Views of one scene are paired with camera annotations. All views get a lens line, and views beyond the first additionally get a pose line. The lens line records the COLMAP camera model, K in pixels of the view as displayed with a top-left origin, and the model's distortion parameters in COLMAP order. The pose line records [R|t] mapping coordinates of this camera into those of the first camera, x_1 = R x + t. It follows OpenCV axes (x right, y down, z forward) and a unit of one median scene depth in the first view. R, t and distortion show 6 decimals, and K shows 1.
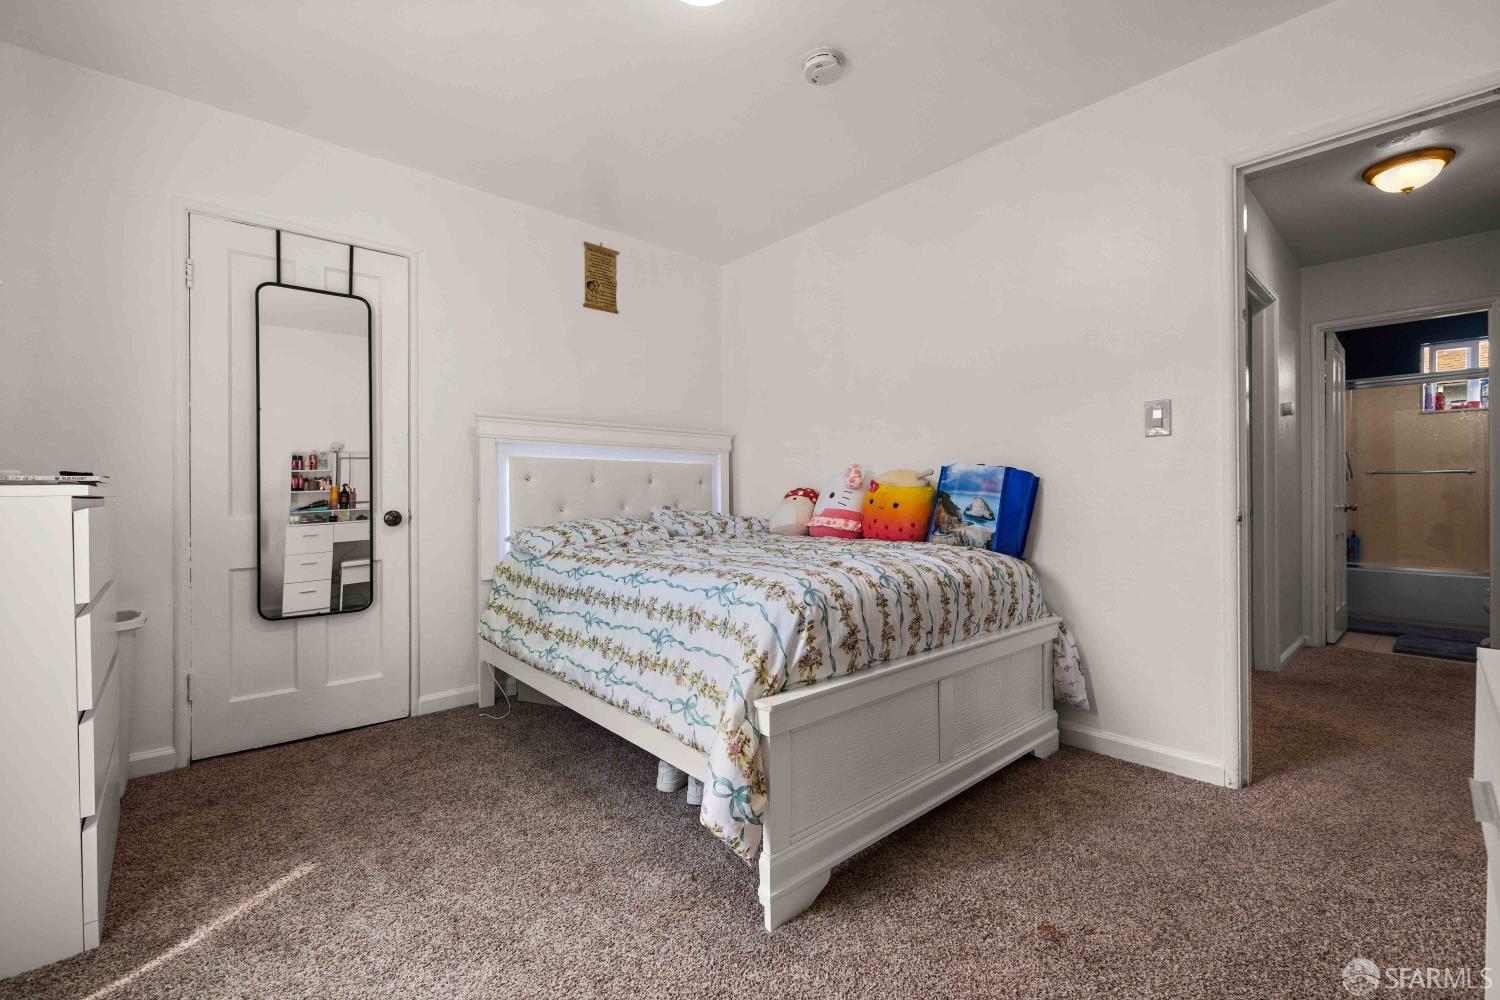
lens RADIAL K [[630.2, 0, 750.0], [0, 630.2, 500.0], [0, 0, 1]] dist [0.000363, -0.000377]
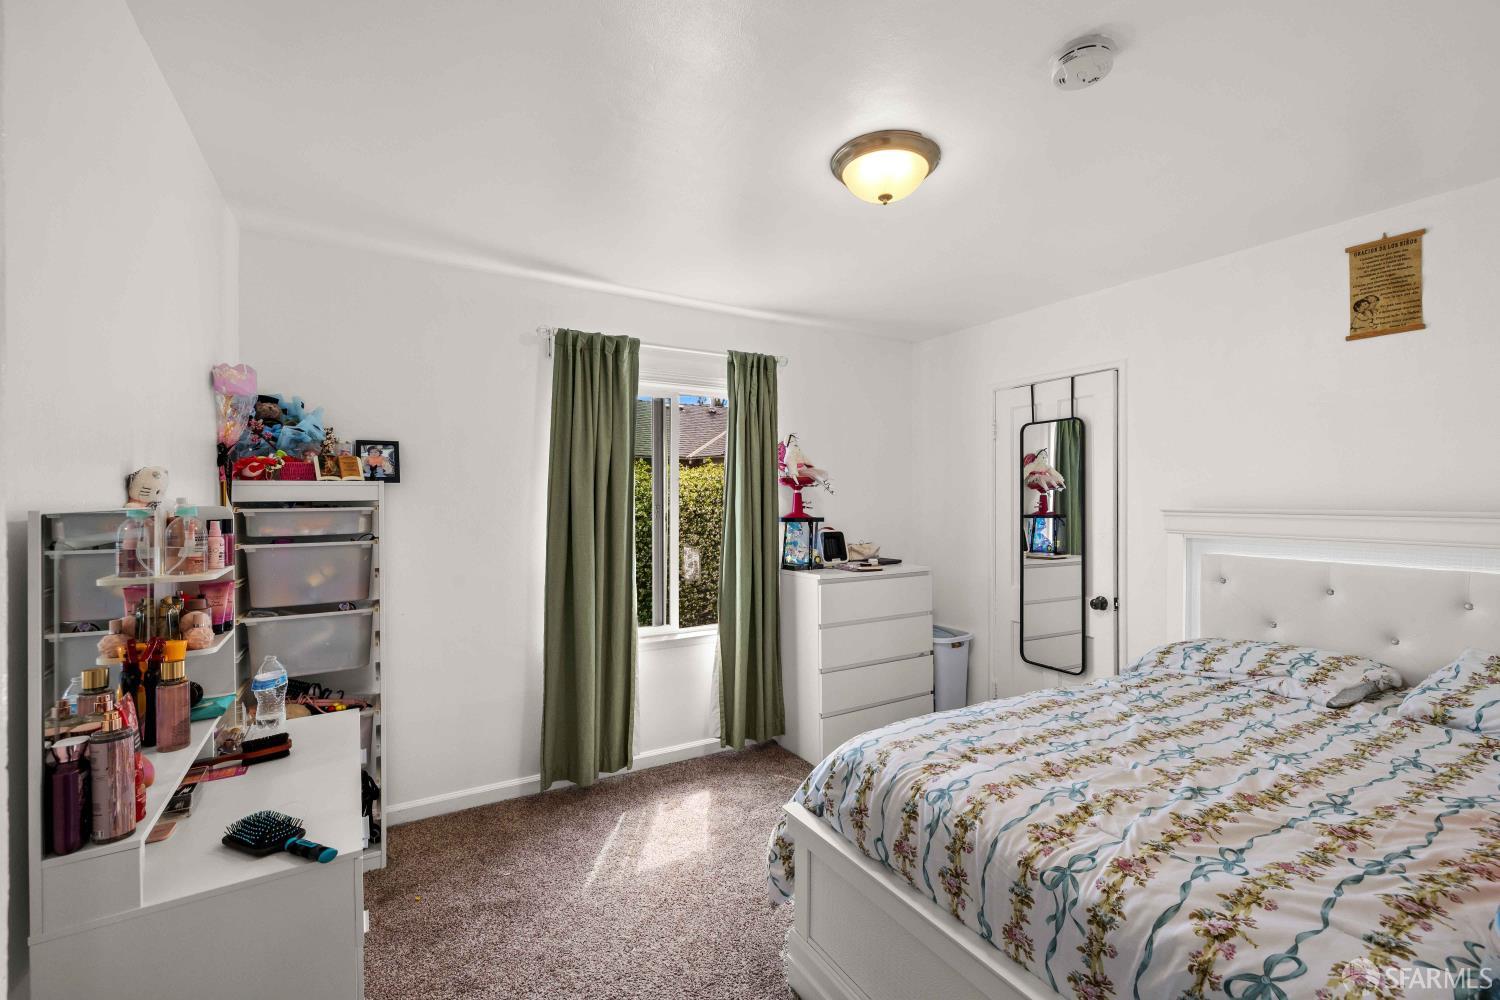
lens RADIAL K [[630.2, 0, 750.0], [0, 630.2, 500.0], [0, 0, 1]] dist [0.000363, -0.000377]
pose [[-0.193757, 0.006038, -0.981031, 0.636728], [-0.004117, 0.999967, 0.006967, -0.153617], [0.981041, 0.005389, -0.193726, 0.563558]]
